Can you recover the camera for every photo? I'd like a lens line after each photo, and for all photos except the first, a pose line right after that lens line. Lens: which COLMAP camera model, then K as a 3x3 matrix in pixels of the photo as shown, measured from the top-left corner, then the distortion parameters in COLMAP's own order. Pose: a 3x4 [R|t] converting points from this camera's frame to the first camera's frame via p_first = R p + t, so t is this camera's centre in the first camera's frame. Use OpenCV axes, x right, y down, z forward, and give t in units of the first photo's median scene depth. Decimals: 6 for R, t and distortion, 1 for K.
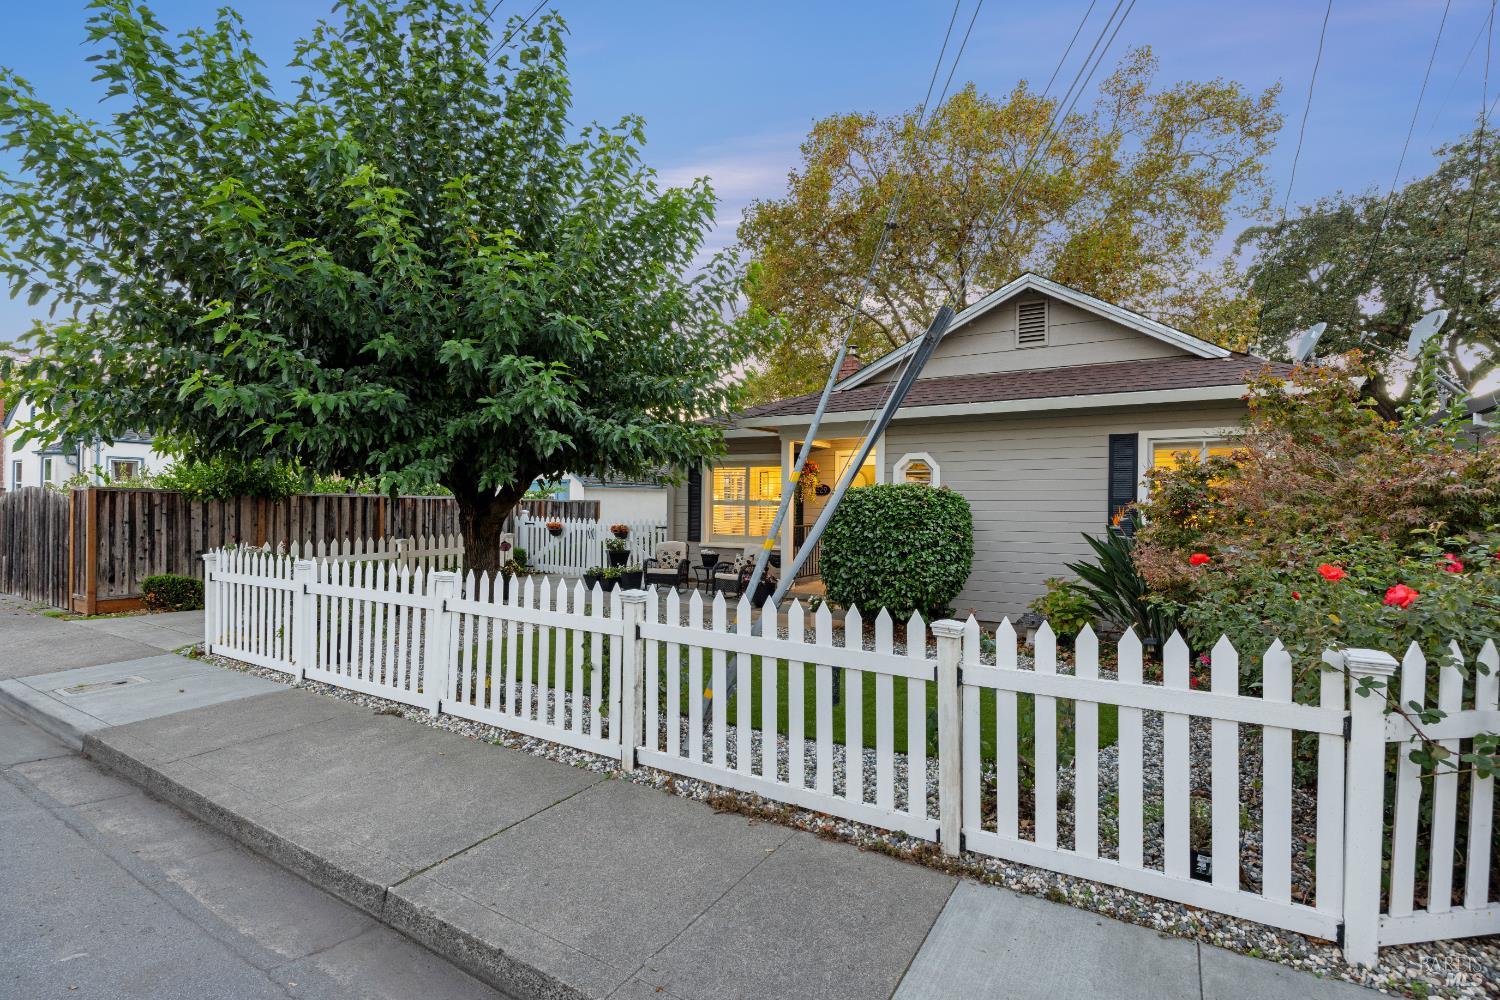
lens RADIAL K [[702.3, 0, 750.0], [0, 702.3, 500.0], [0, 0, 1]] dist [-0.002639, -0.000801]
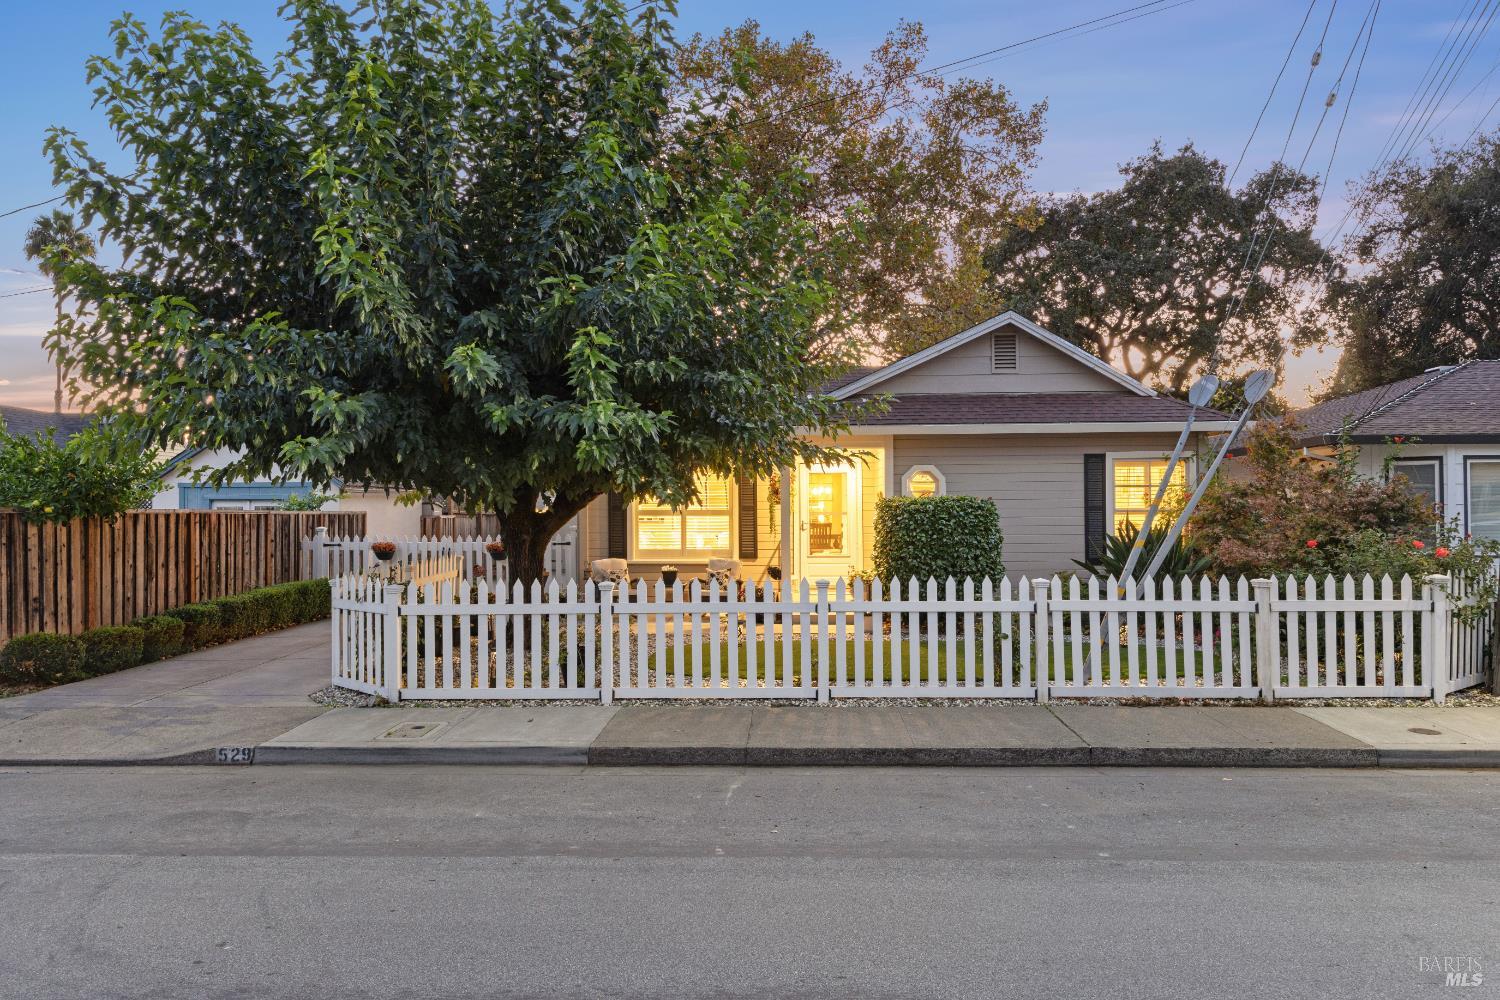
lens RADIAL K [[1017.2, 0, 750.0], [0, 1017.2, 500.0], [0, 0, 1]] dist [0.004316, 0.002210]
pose [[0.878671, -0.011174, 0.477297, -0.861333], [0.011290, 0.999933, 0.002627, -0.023861], [-0.477294, 0.003081, 0.878738, -0.288724]]
